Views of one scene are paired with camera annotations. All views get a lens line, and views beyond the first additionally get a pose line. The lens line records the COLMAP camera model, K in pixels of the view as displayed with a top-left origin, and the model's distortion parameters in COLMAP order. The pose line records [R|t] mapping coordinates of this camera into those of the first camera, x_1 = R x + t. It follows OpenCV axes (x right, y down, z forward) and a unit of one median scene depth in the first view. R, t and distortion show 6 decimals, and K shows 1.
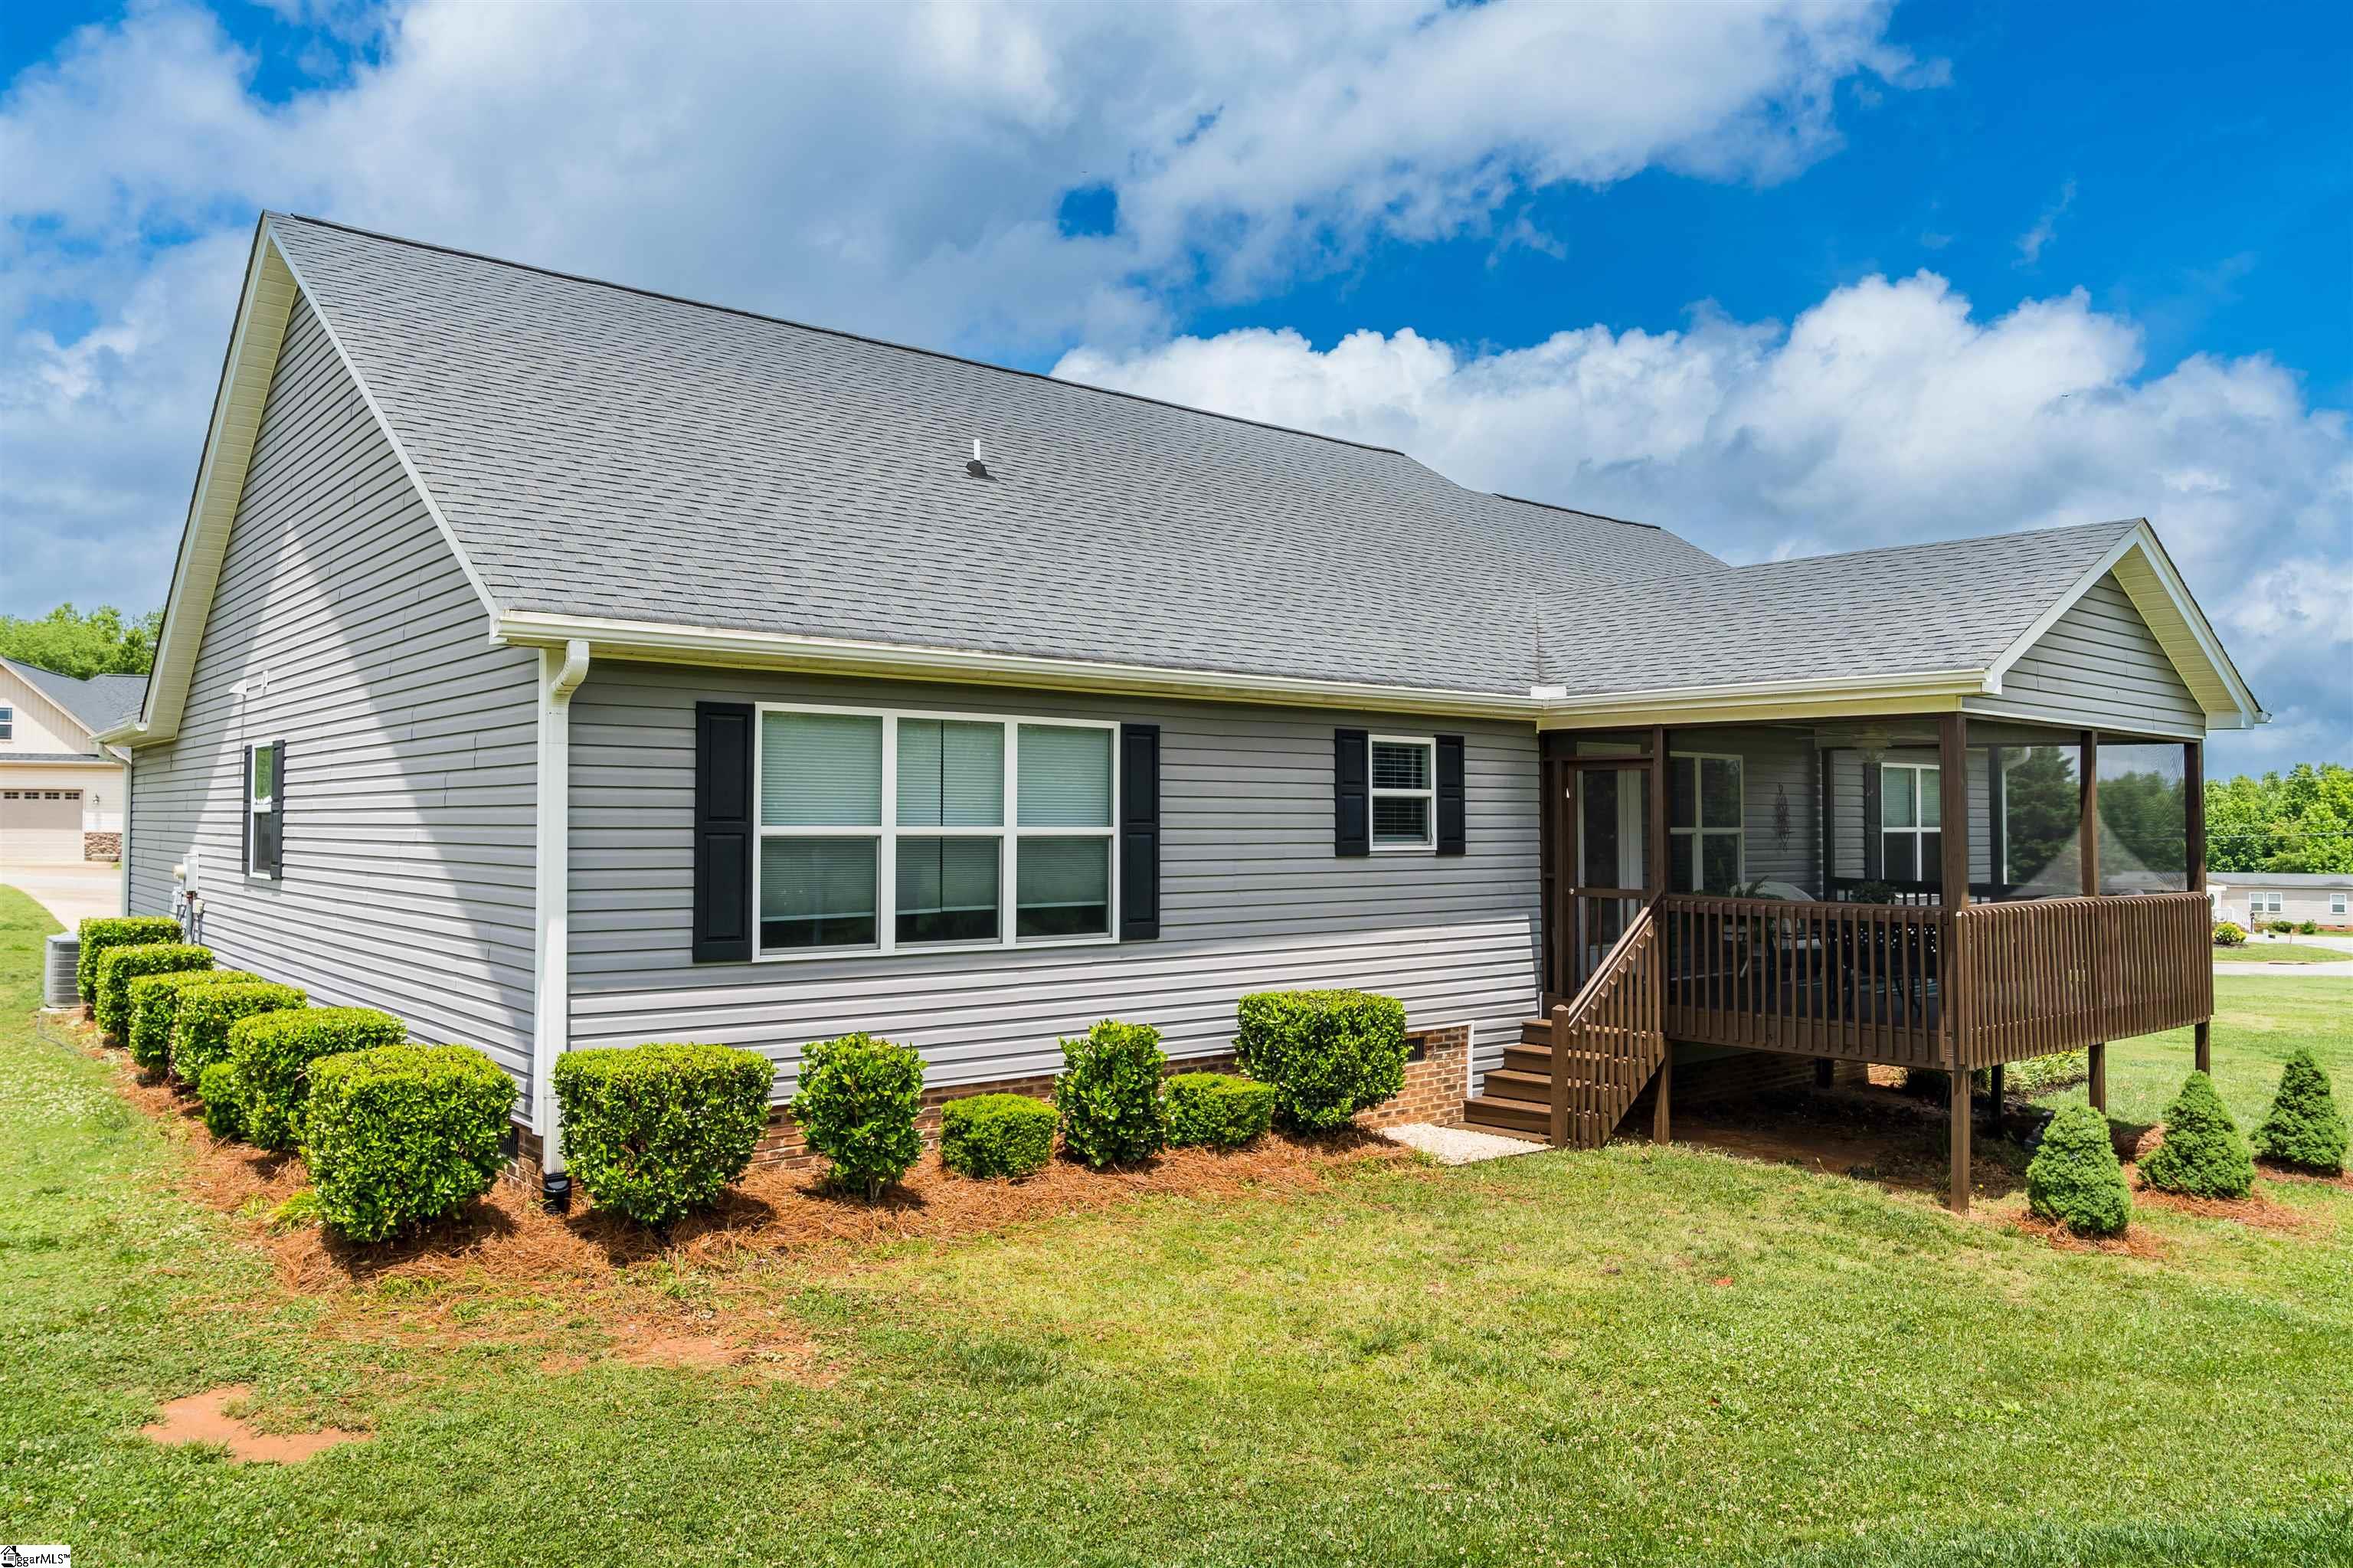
lens RADIAL K [[1615.5, 0, 1176.5], [0, 1615.5, 784.0], [0, 0, 1]] dist [-0.026744, 0.044570]
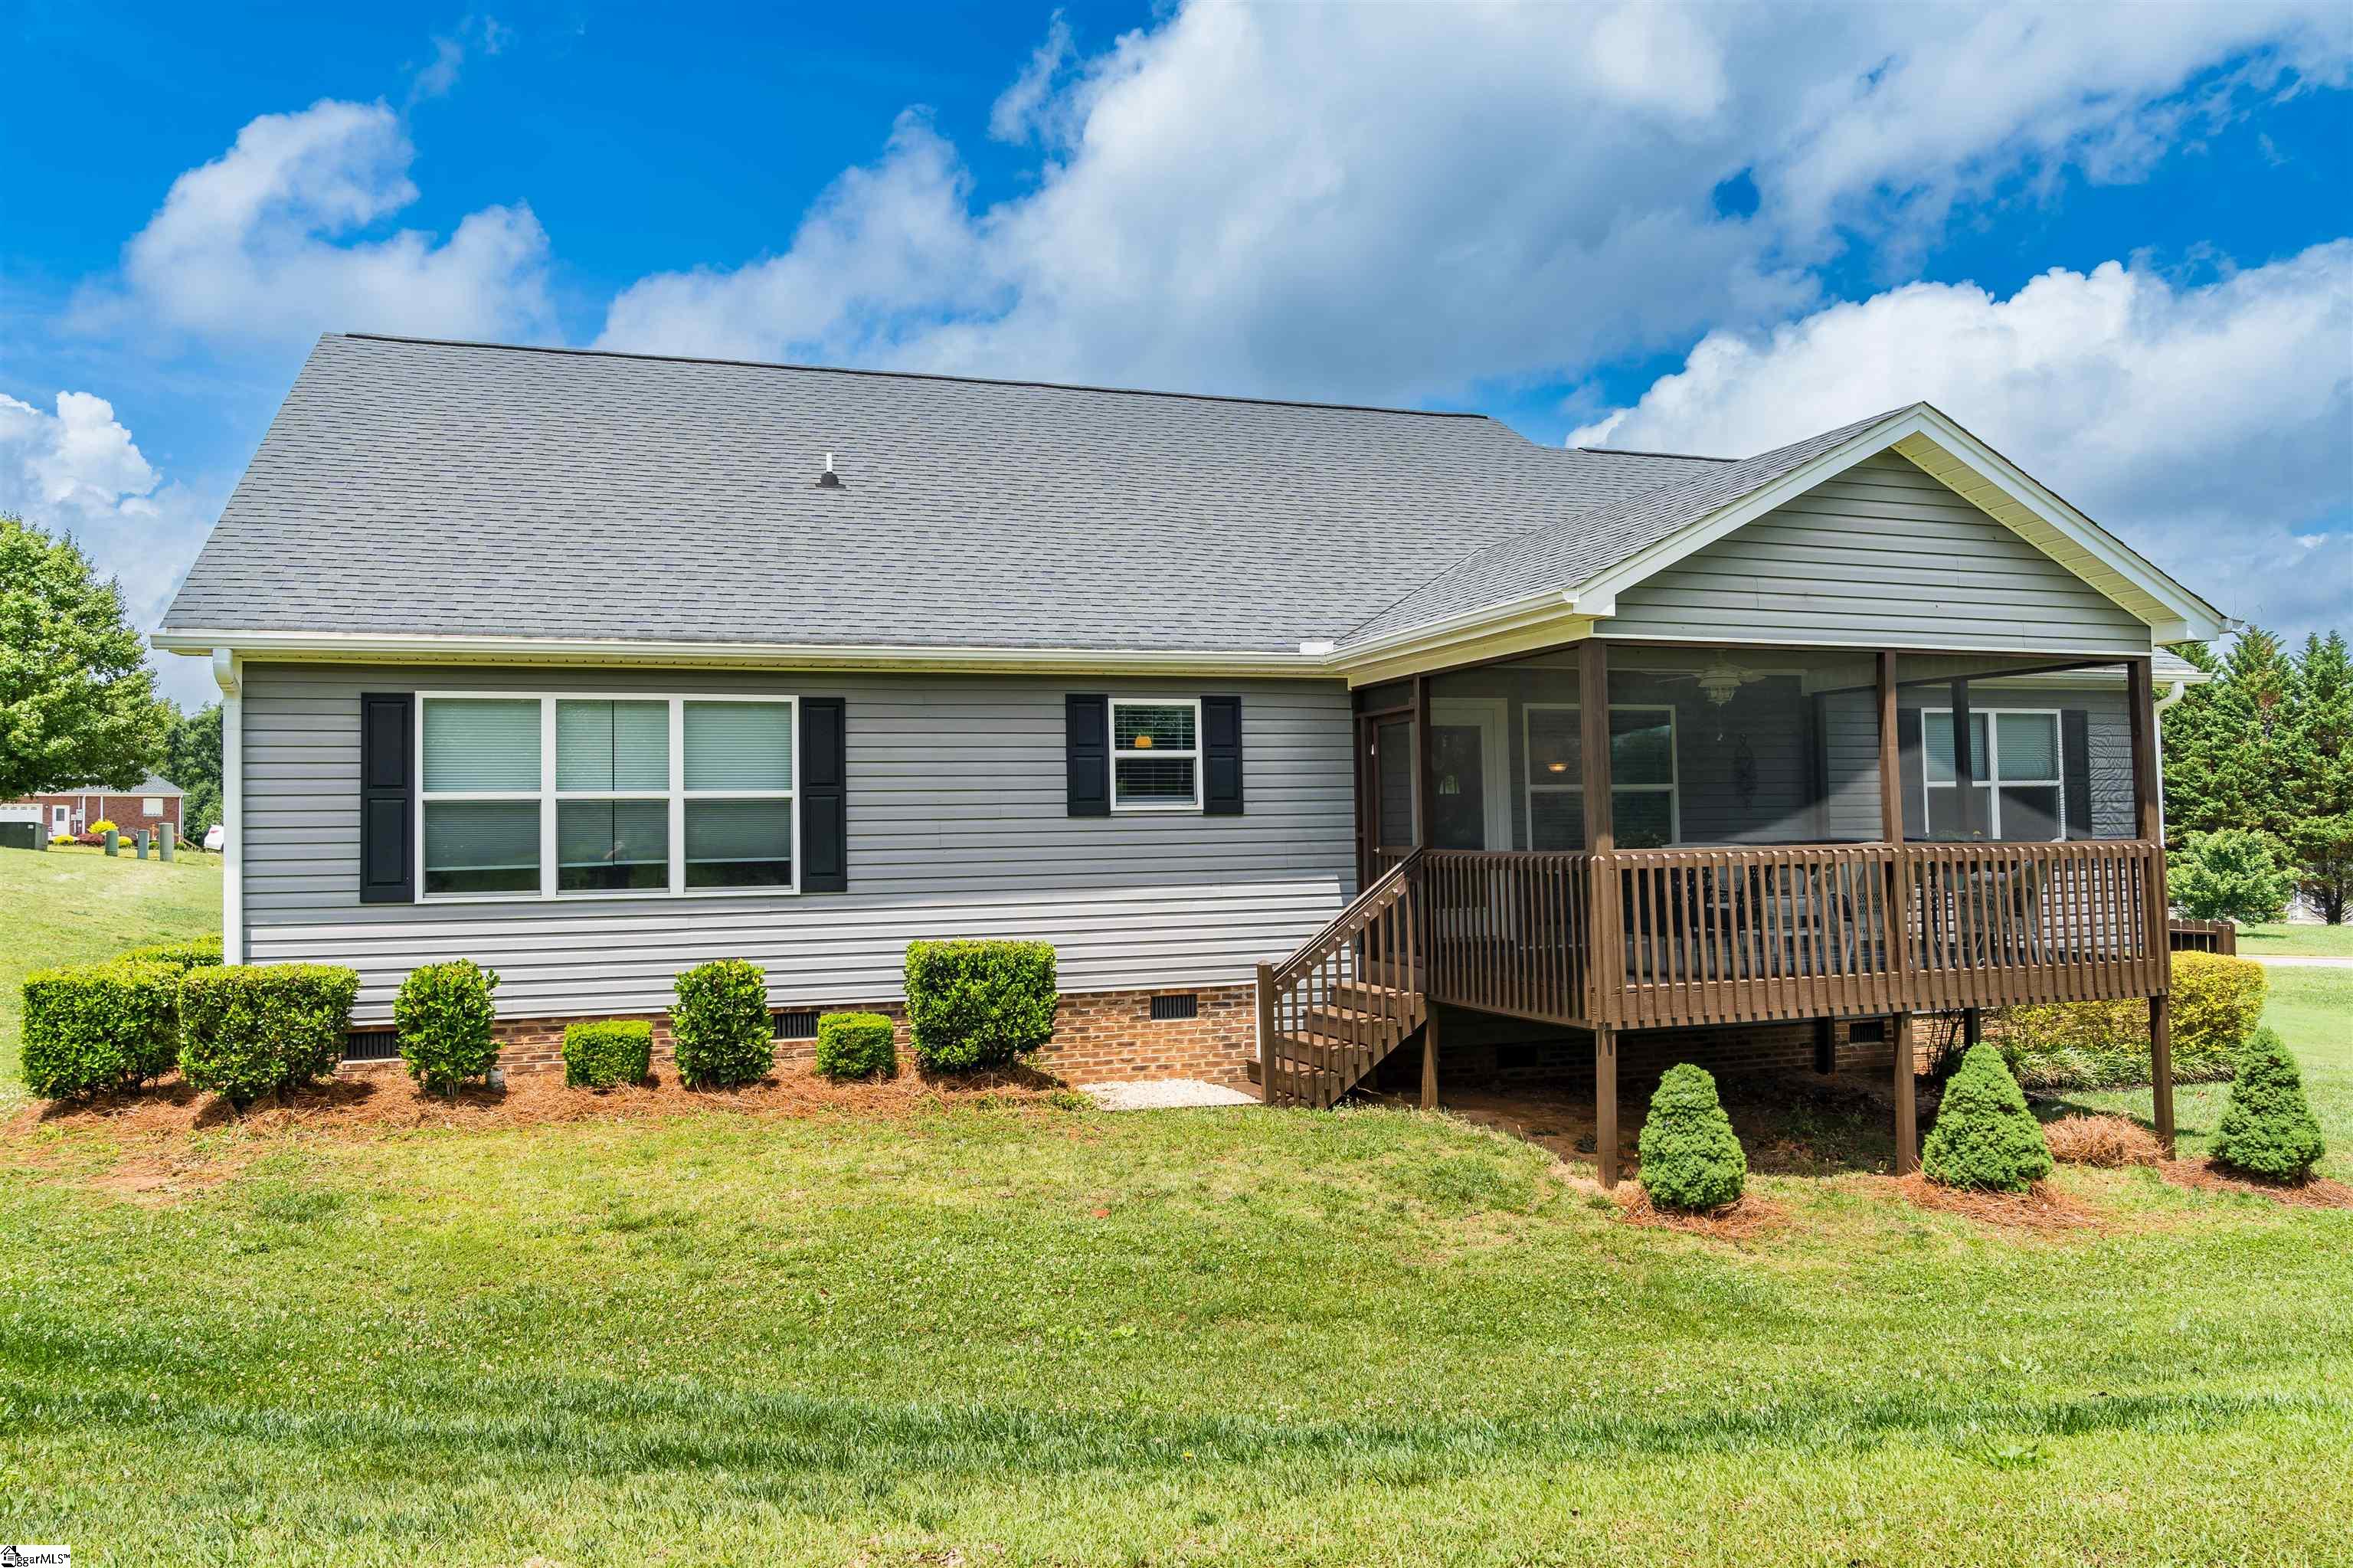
lens RADIAL K [[1618.3, 0, 1176.5], [0, 1618.3, 784.0], [0, 0, 1]] dist [-0.011153, 0.001372]
pose [[0.930717, -0.031685, -0.364366, 0.600109], [0.029213, 0.999498, -0.012295, 0.042843], [0.364572, 0.000799, 0.931175, 0.057426]]
